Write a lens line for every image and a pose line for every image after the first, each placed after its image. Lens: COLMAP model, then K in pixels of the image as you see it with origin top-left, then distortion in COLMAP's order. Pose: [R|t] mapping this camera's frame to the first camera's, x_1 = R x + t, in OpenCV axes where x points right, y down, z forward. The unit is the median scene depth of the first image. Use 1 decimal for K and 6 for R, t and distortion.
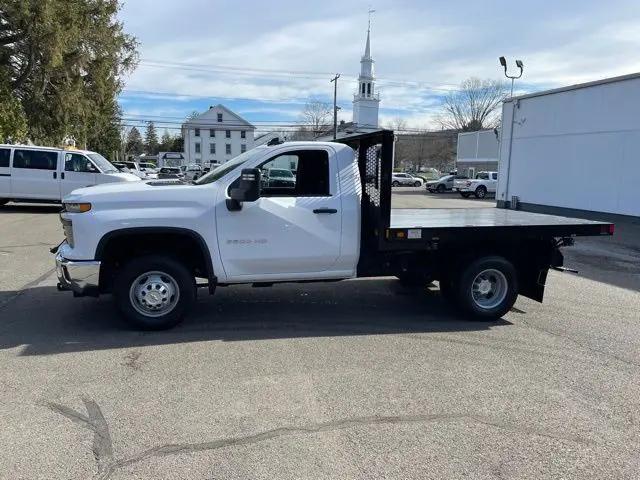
lens RADIAL K [[480.9, 0, 320.4], [0, 480.9, 242.9], [0, 0, 1]] dist [0.075806, -0.092431]
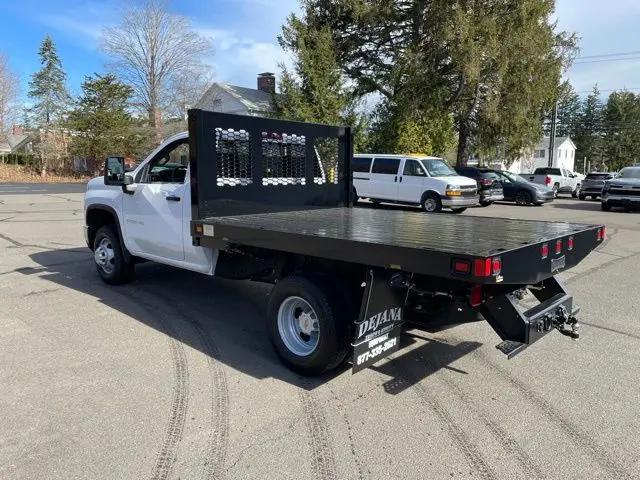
lens RADIAL K [[480.9, 0, 317.9], [0, 480.9, 241.0], [0, 0, 1]] dist [0.075806, -0.092431]
pose [[0.534495, 0.104995, -0.838625, 0.355581], [-0.125557, 0.991107, 0.044062, -0.021558], [0.835793, 0.081744, 0.542925, 0.252948]]
